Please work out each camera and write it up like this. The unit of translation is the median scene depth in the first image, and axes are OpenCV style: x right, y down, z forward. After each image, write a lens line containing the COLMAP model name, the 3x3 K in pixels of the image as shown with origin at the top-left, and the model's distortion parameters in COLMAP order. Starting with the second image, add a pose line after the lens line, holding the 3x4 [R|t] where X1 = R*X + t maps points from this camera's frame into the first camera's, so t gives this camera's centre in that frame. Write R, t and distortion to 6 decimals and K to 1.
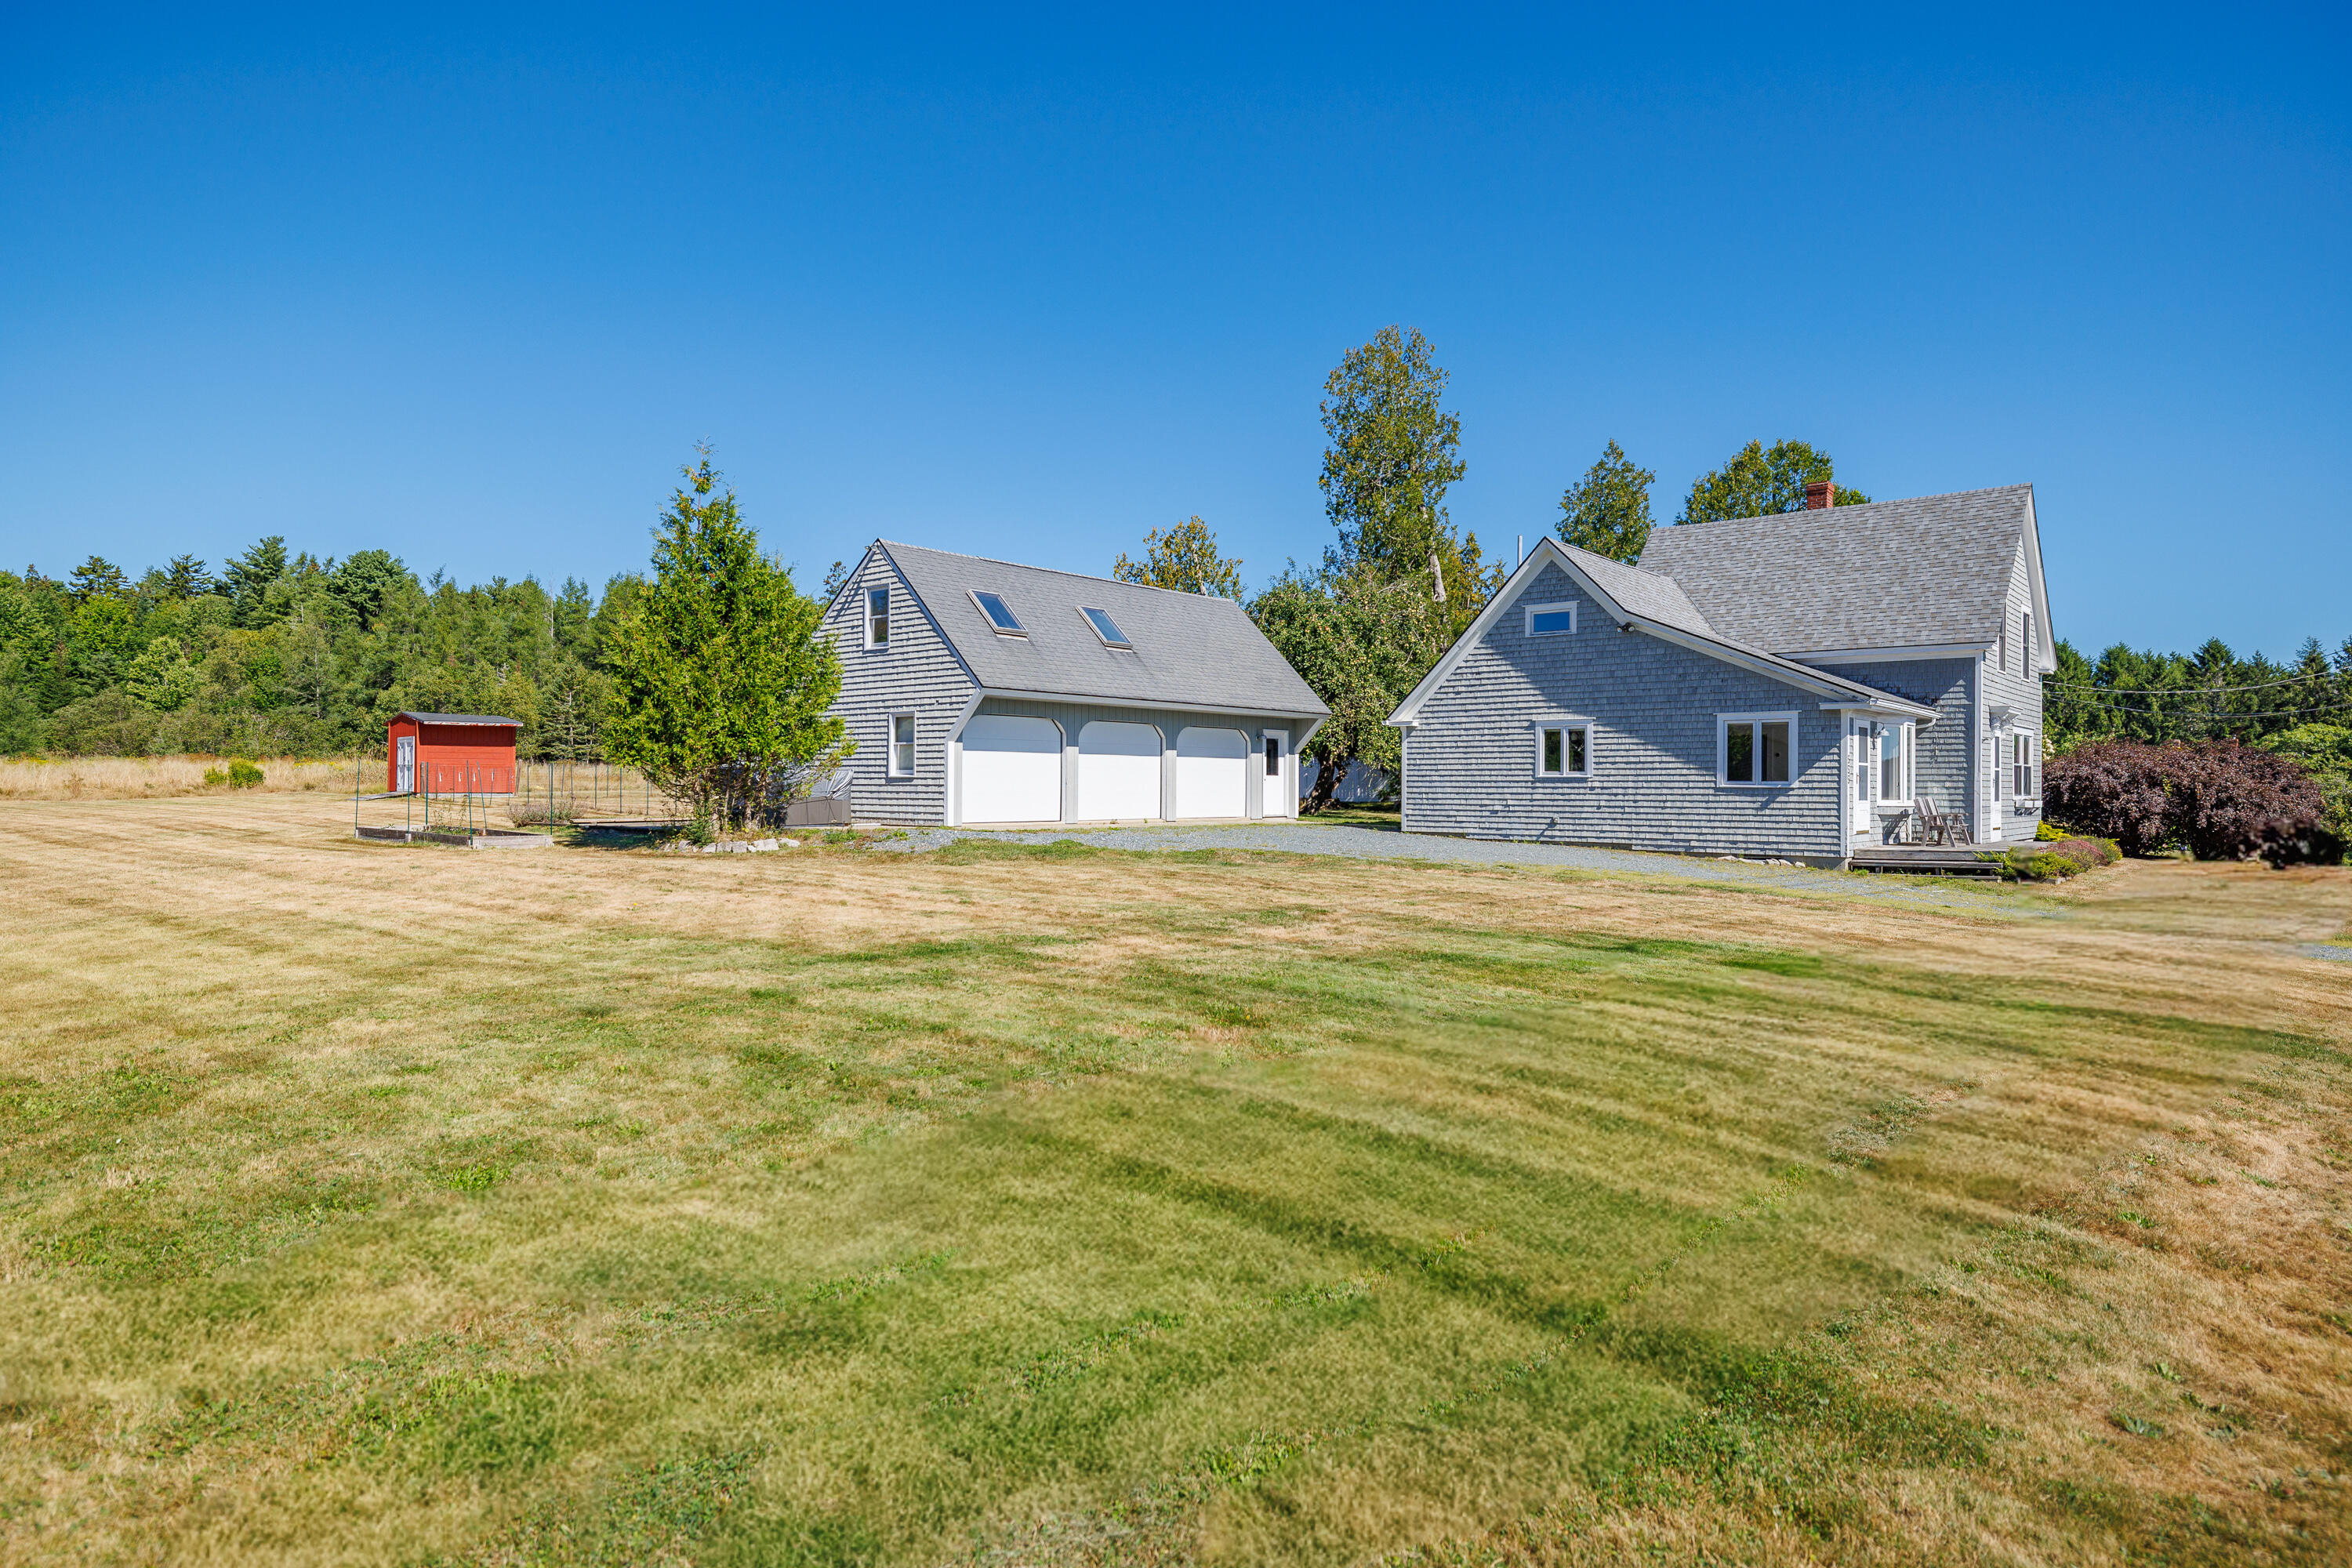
lens RADIAL K [[1355.8, 0, 1176.3], [0, 1355.8, 787.6], [0, 0, 1]] dist [-0.000654, -0.000335]
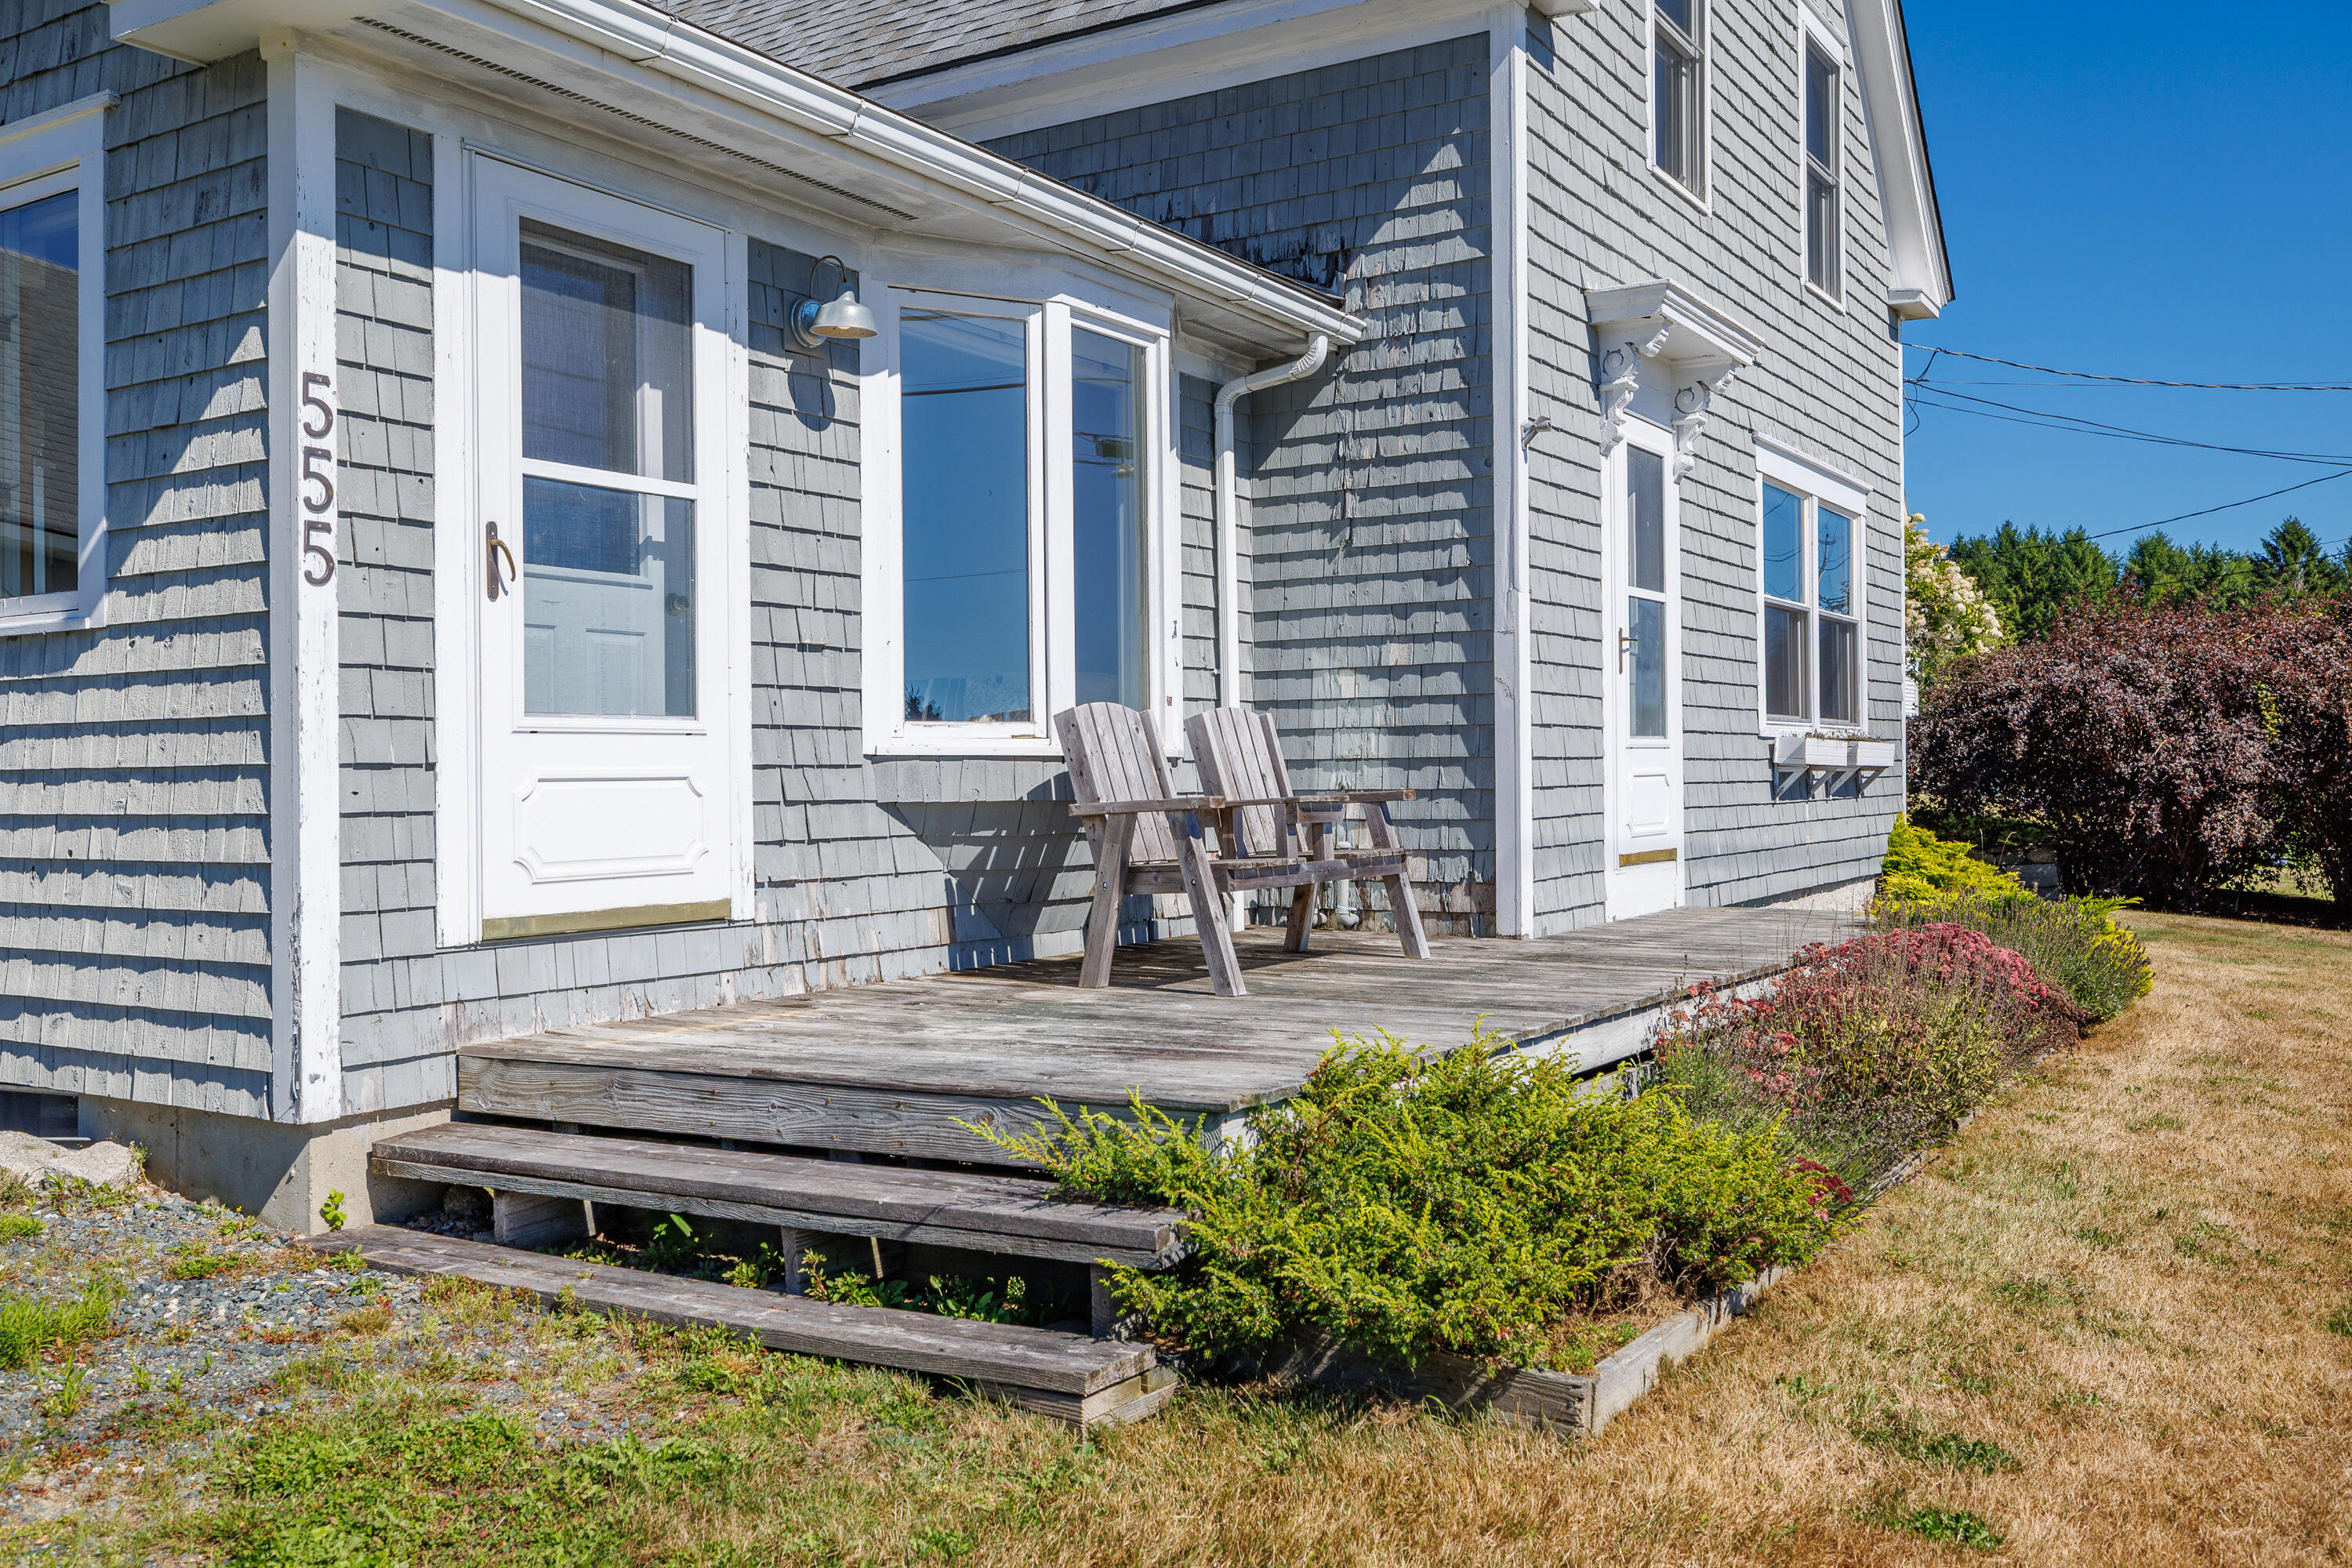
lens RADIAL K [[2015.0, 0, 1176.5], [0, 2015.0, 781.3], [0, 0, 1]] dist [0.004114, 0.003671]
pose [[0.988026, -0.015886, 0.153466, 0.351286], [0.015481, 0.999873, 0.003833, 0.011259], [-0.153507, -0.001412, 0.988147, 0.501553]]
